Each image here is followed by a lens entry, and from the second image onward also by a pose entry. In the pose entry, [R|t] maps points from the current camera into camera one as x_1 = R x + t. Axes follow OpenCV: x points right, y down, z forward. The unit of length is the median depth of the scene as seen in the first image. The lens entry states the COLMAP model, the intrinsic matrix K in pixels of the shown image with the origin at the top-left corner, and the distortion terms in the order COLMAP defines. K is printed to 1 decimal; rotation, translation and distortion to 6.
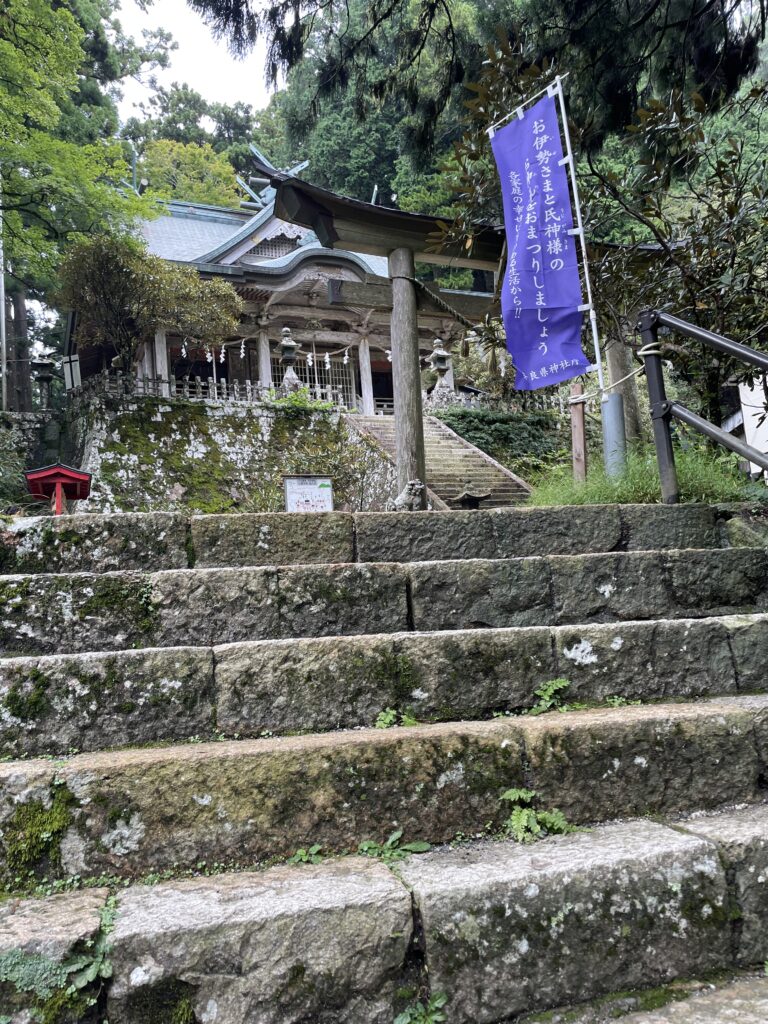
lens RADIAL K [[787.5, 0, 378.5], [0, 787.5, 529.1], [0, 0, 1]] dist [0.084512, -0.060439]
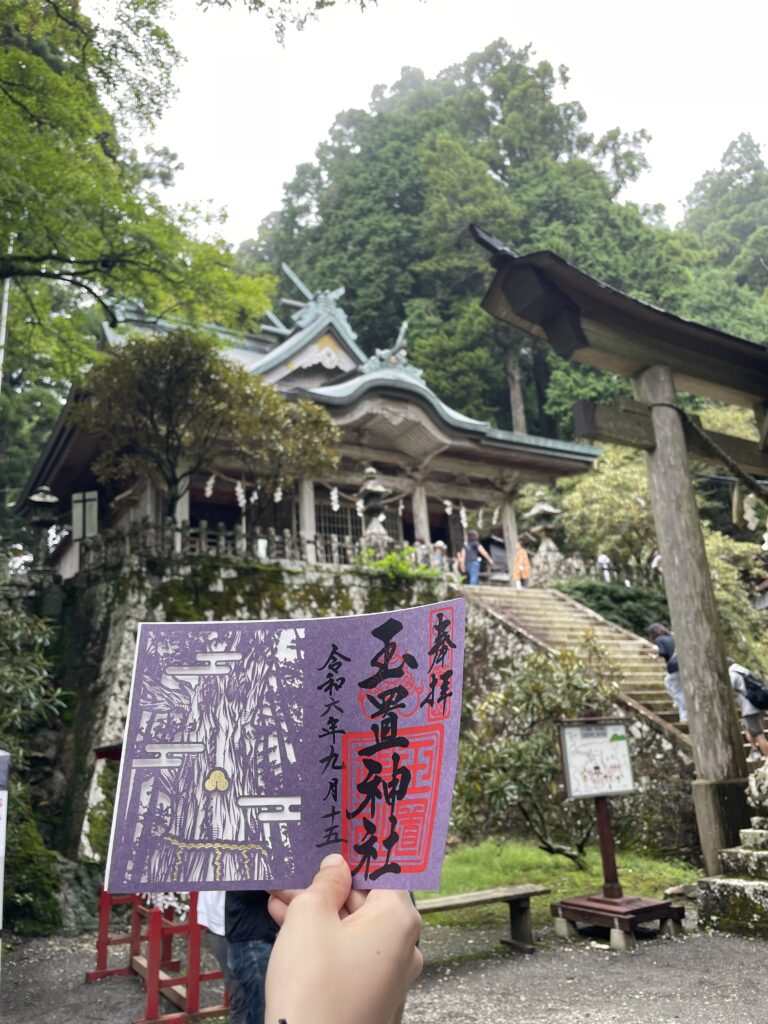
lens RADIAL K [[787.5, 0, 382.8], [0, 787.5, 518.3], [0, 0, 1]] dist [0.084512, -0.060439]
pose [[0.991259, 0.044925, 0.124044, -0.206254], [-0.020048, 0.980612, -0.194933, -0.062109], [-0.130397, 0.190743, 0.972941, 0.281943]]
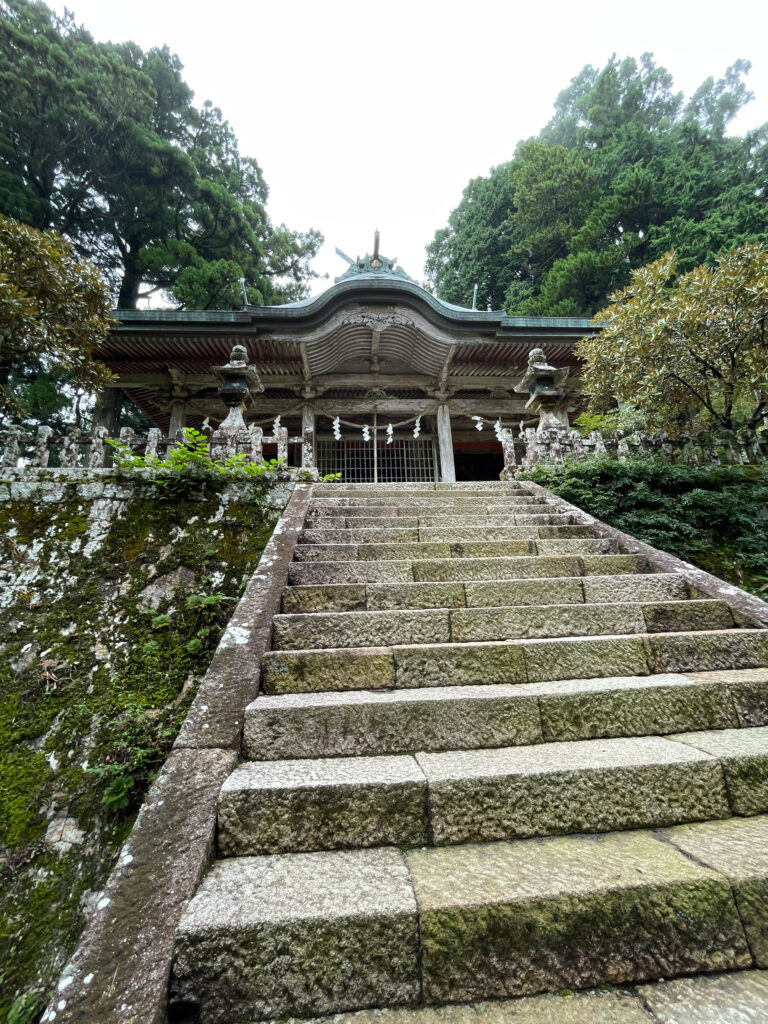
lens RADIAL K [[412.3, 0, 384.4], [0, 412.3, 520.0], [0, 0, 1]] dist [-0.000932, 0.000802]
pose [[0.942363, -0.047017, -0.331271, 0.073693], [-0.000593, 0.989842, -0.142172, -0.095703], [0.334591, 0.134174, 0.932763, 0.817047]]
